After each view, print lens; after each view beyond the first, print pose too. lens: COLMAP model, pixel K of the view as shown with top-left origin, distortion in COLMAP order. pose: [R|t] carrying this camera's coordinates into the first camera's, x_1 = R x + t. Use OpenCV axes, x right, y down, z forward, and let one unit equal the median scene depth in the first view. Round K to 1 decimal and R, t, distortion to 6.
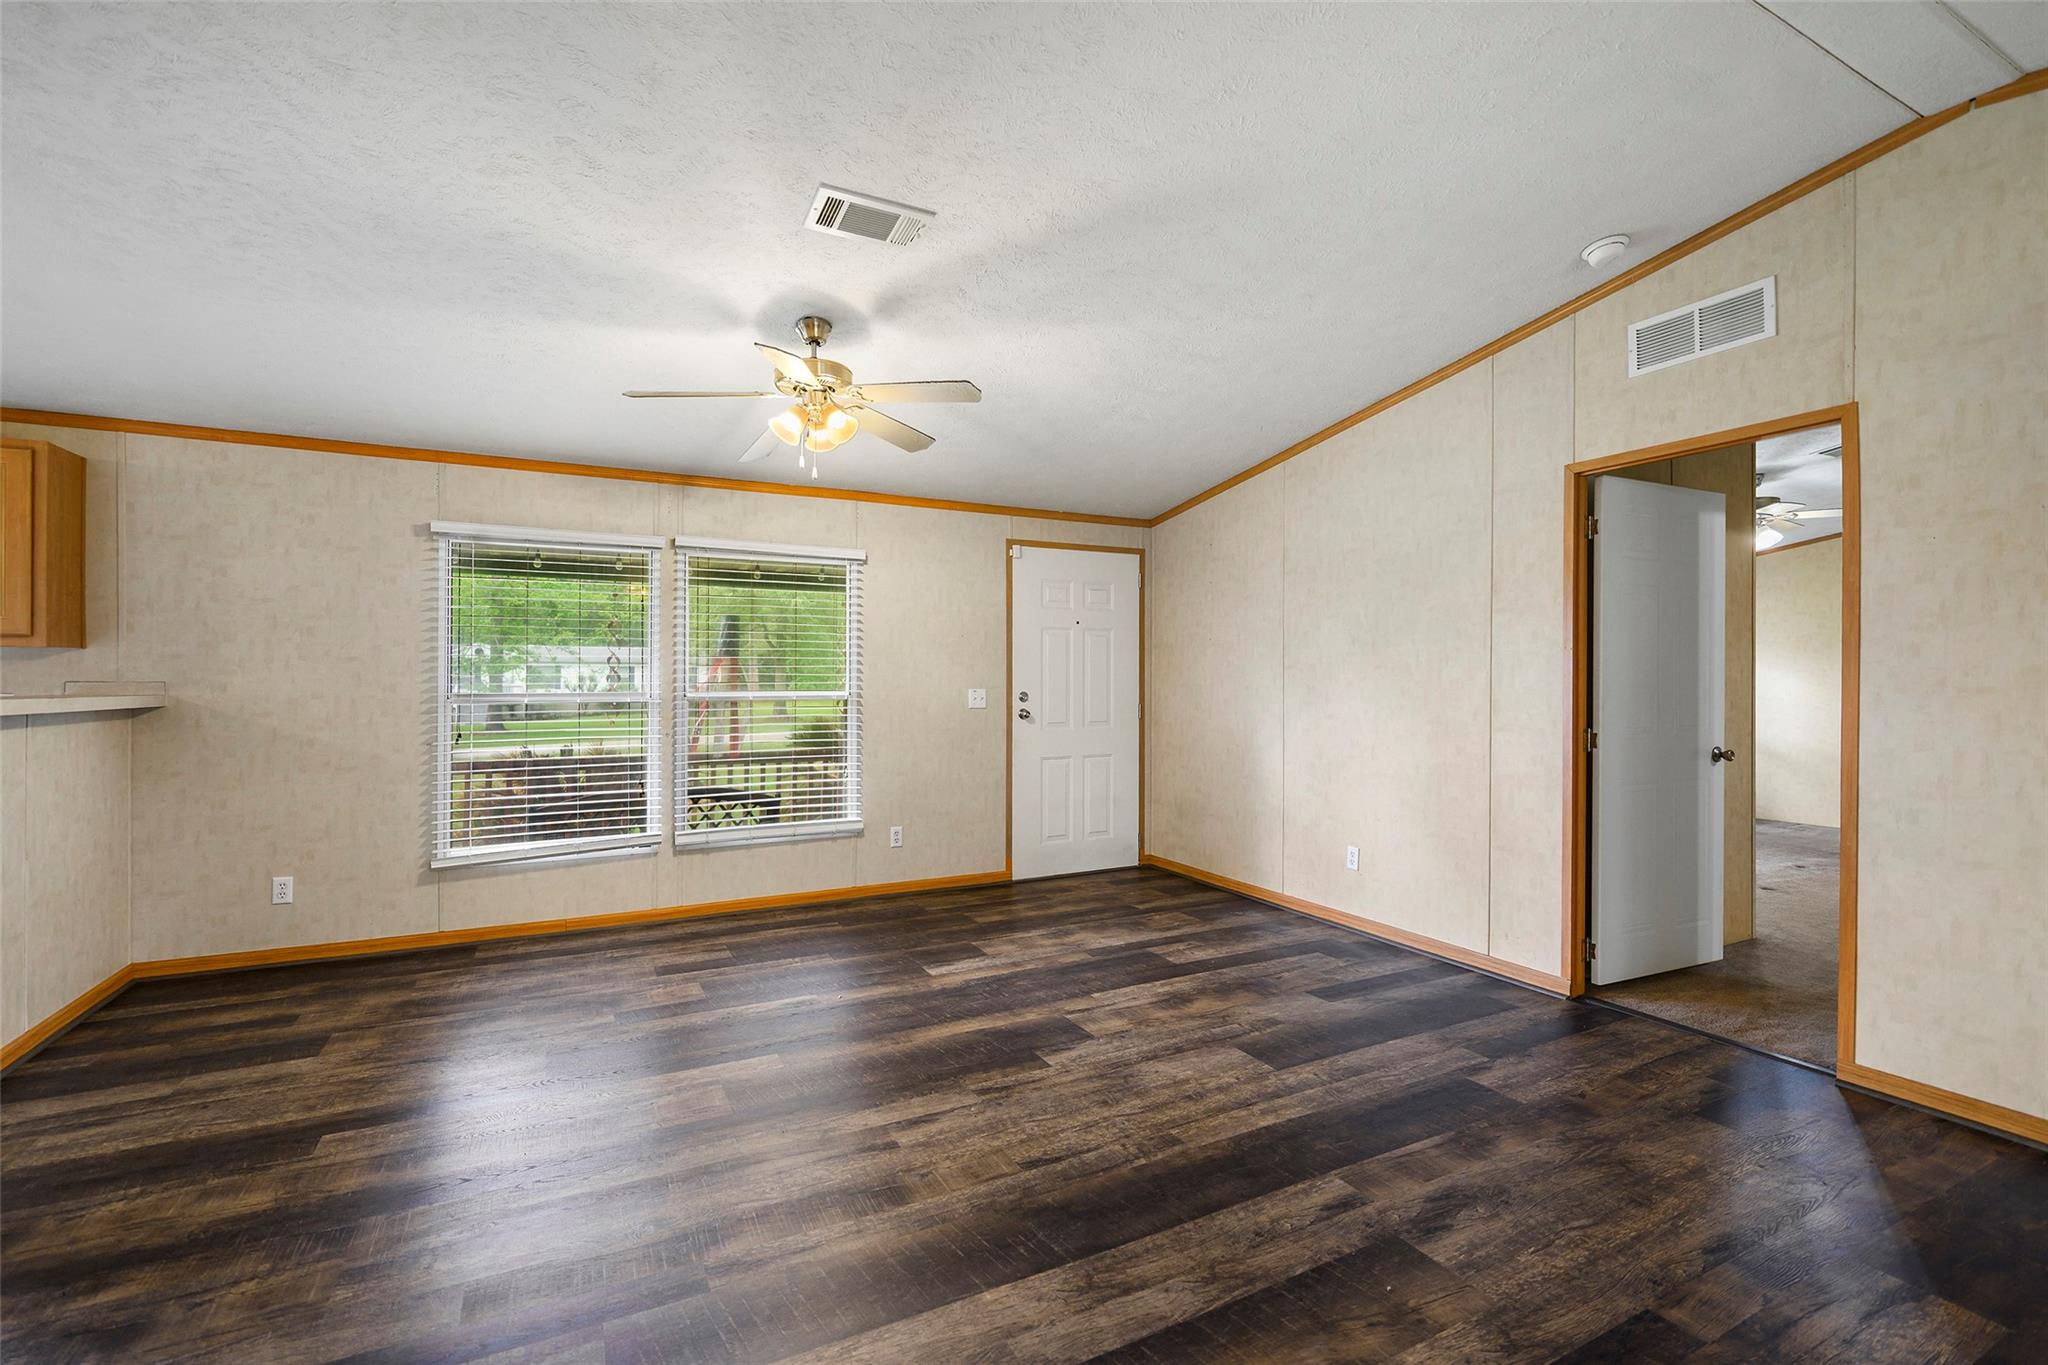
lens RADIAL K [[887.8, 0, 1021.8], [0, 887.8, 684.1], [0, 0, 1]] dist [-0.008032, 0.001043]
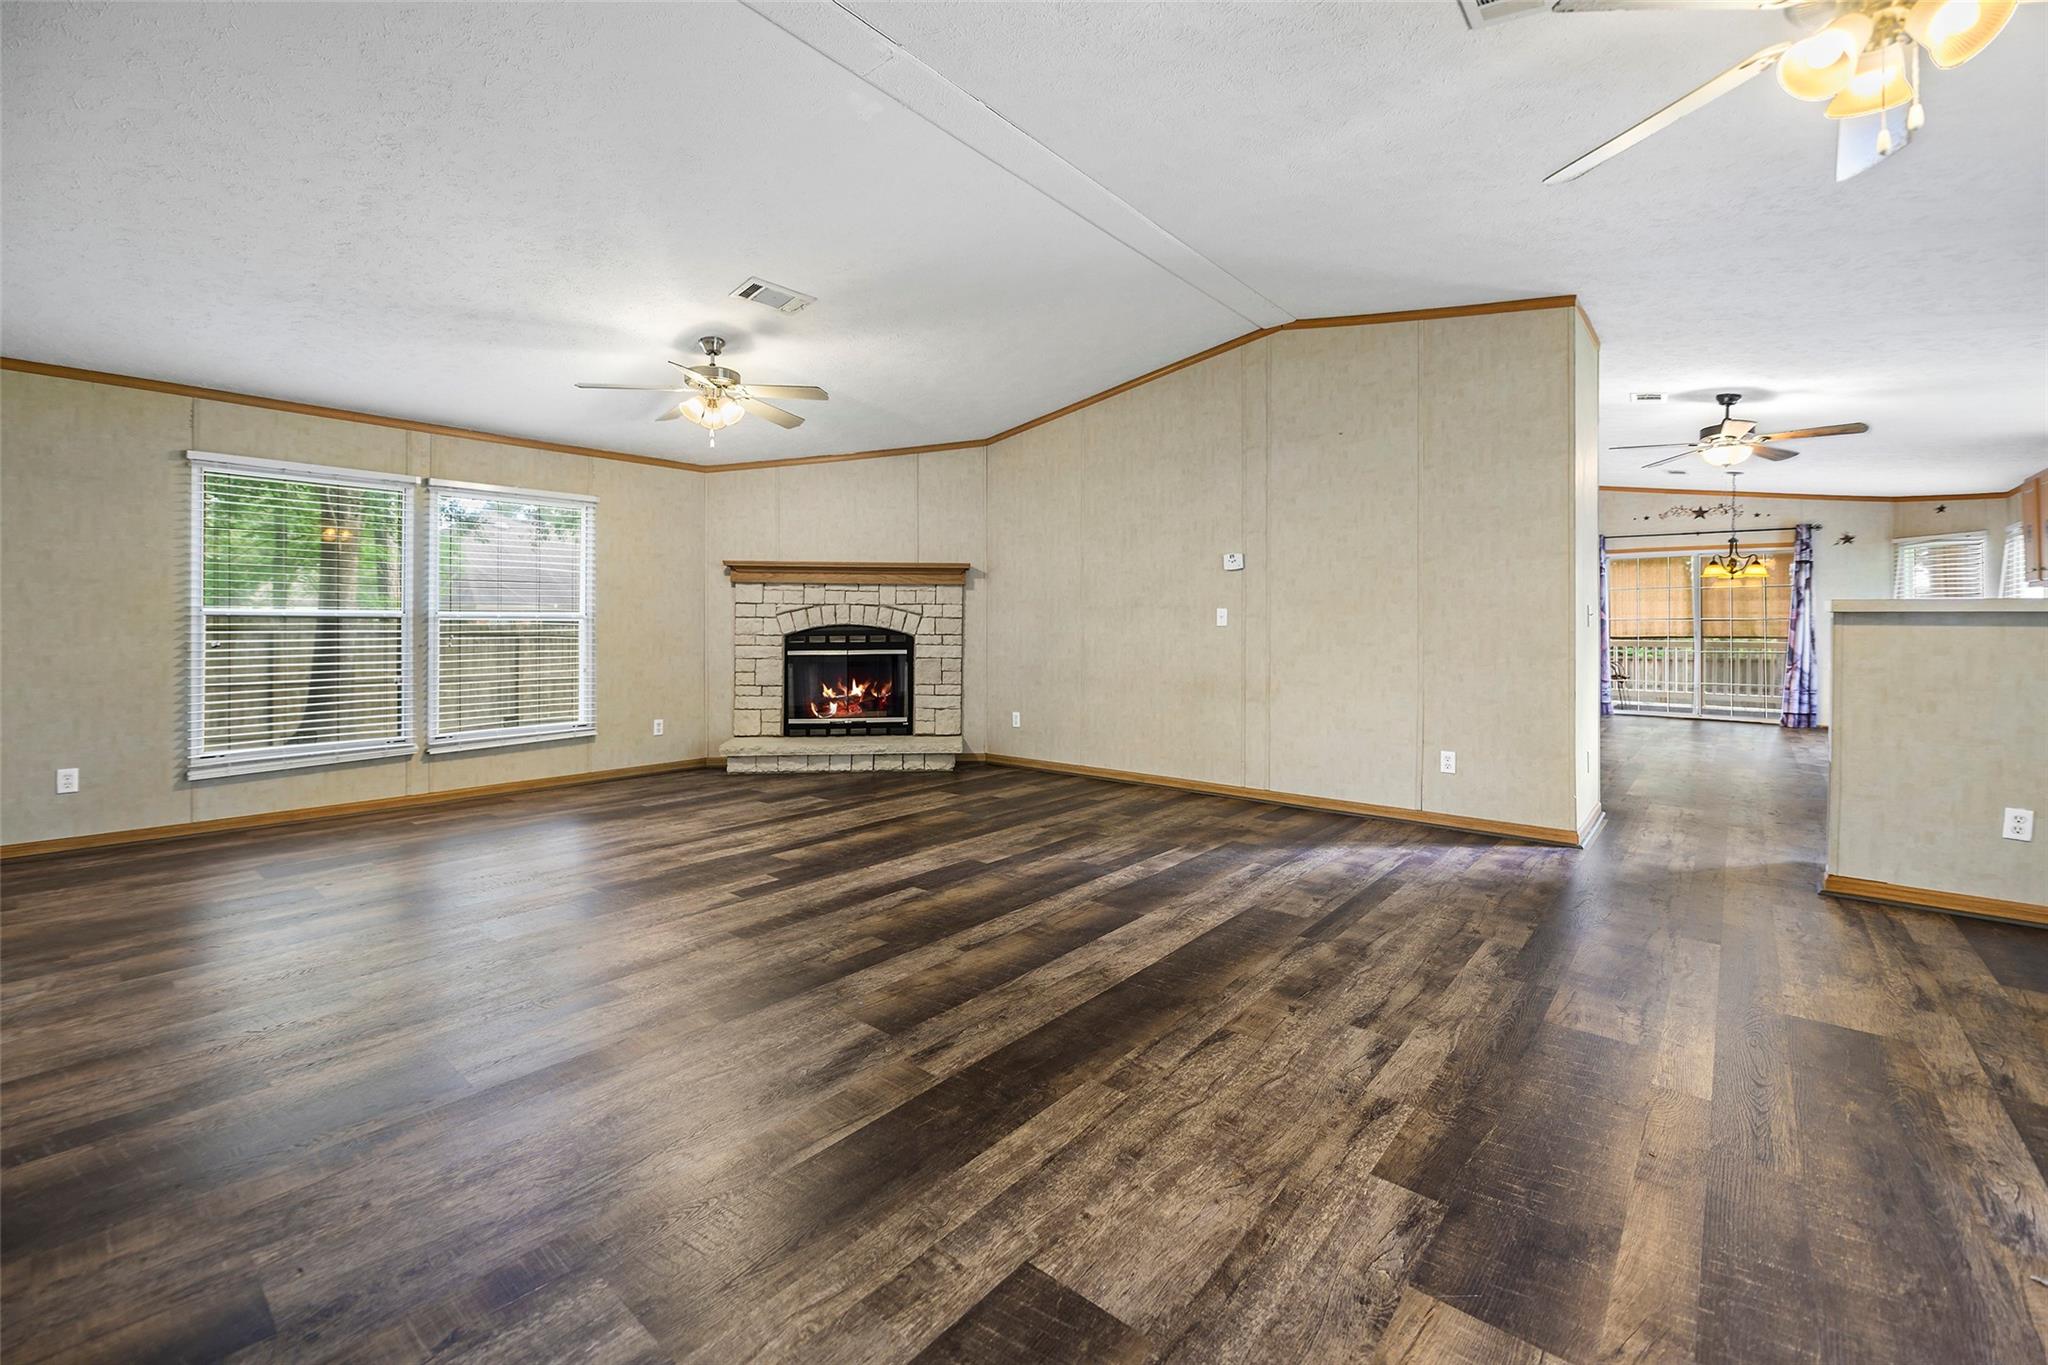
lens RADIAL K [[834.0, 0, 1032.7], [0, 834.0, 637.7], [0, 0, 1]] dist [-0.002467, 0.000139]
pose [[-0.918054, 0.003721, -0.396438, 0.374126], [-0.002886, 0.999867, 0.016069, 0.043391], [0.396445, 0.015896, -0.917921, 1.129041]]
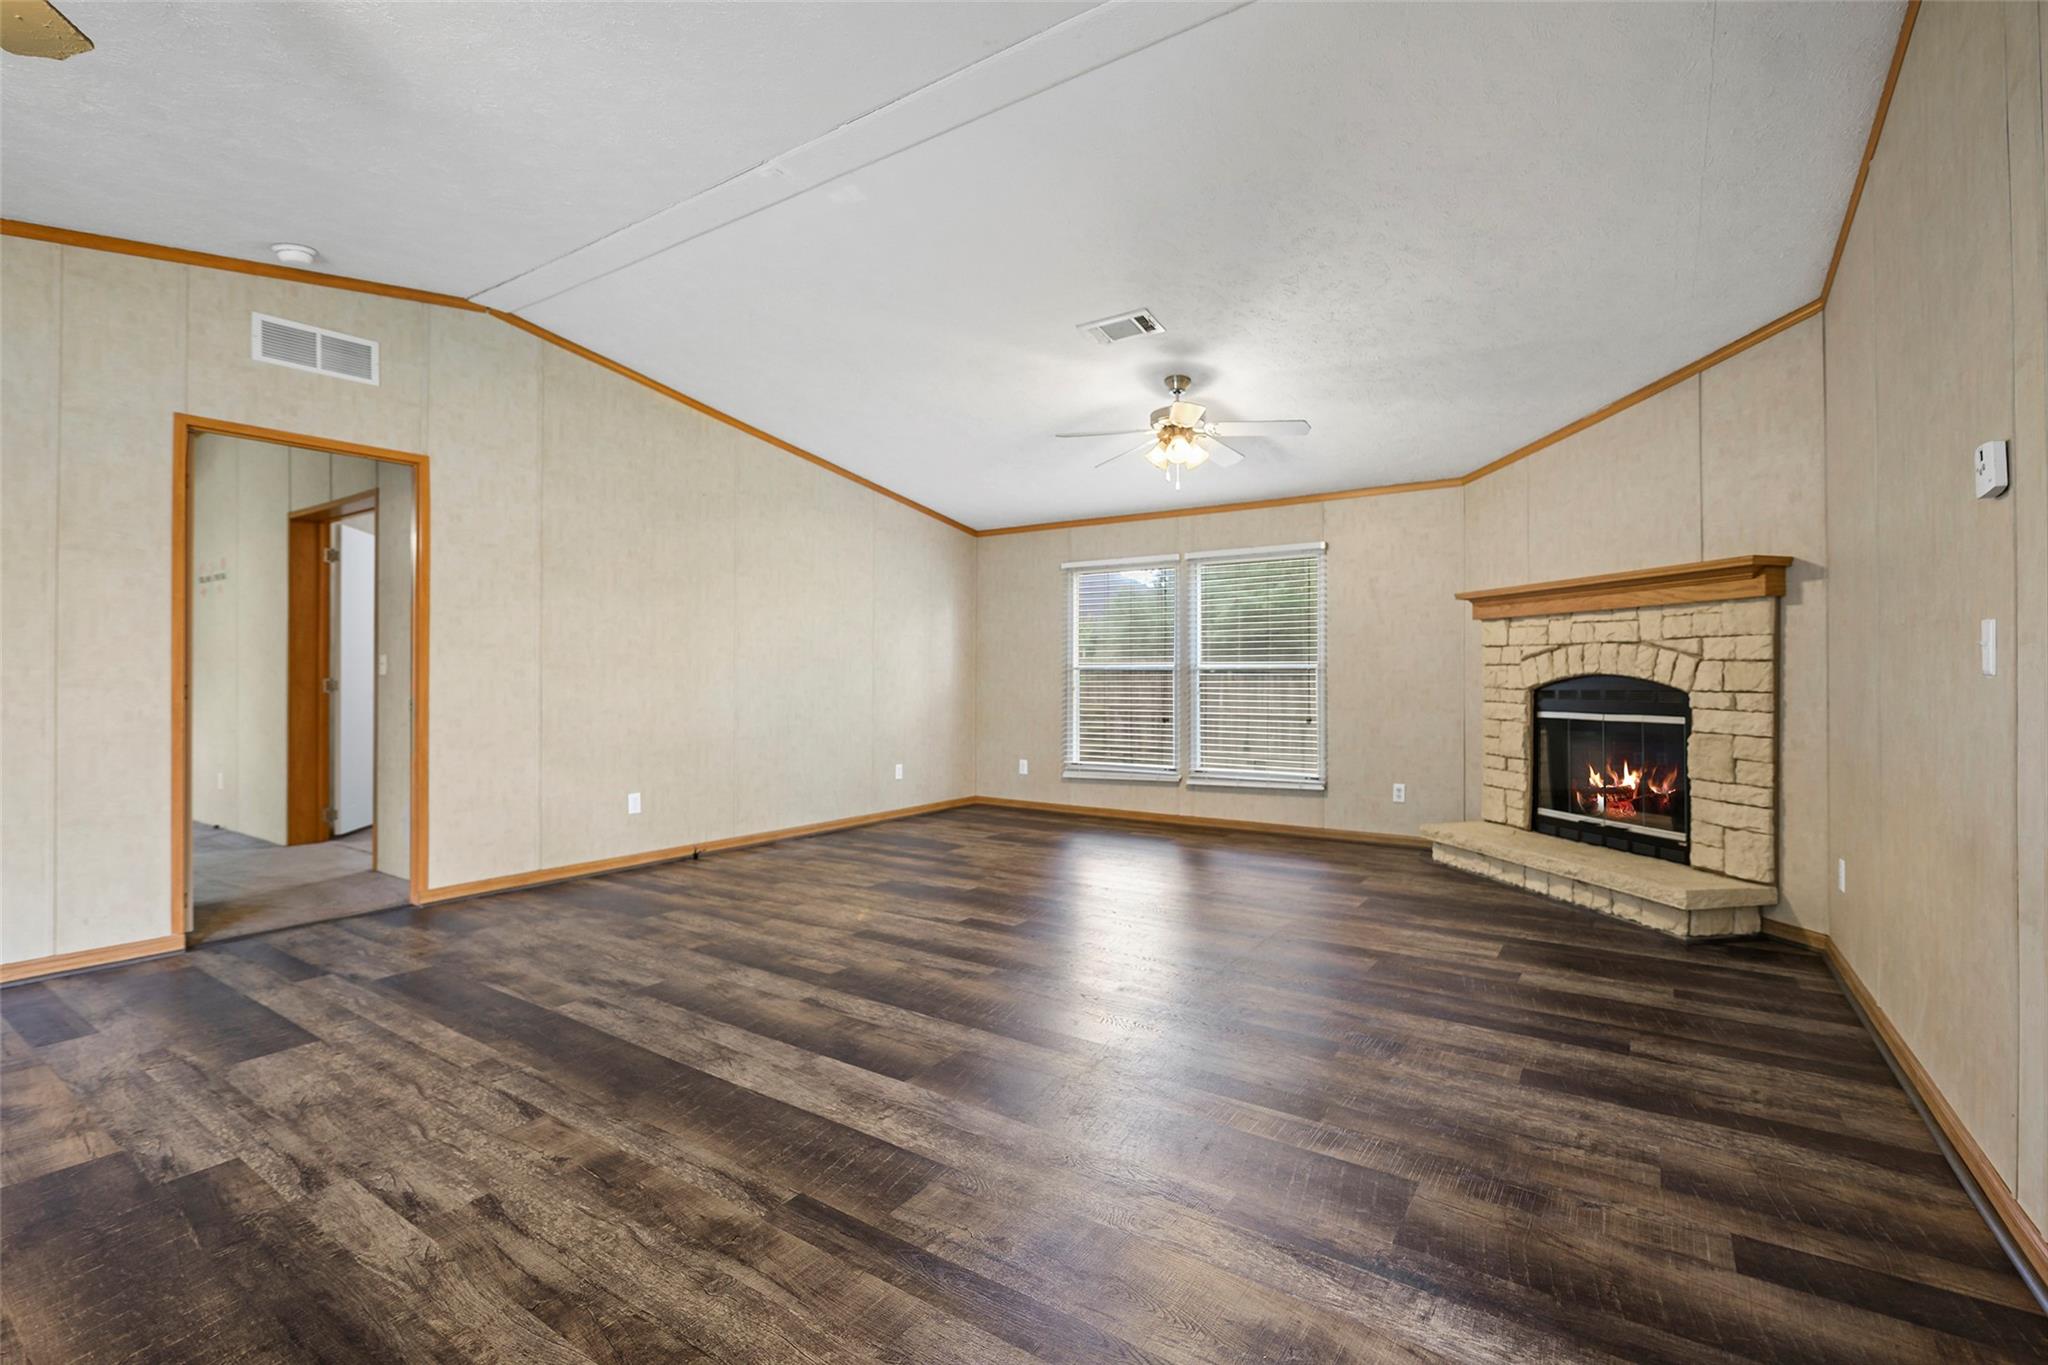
lens RADIAL K [[932.4, 0, 1029.4], [0, 932.4, 662.4], [0, 0, 1]] dist [-0.005339, -0.000818]
pose [[-0.486019, 0.012311, 0.873862, -0.710453], [0.001708, 0.999912, -0.013137, 0.045344], [-0.873947, -0.004893, -0.485997, 0.644541]]
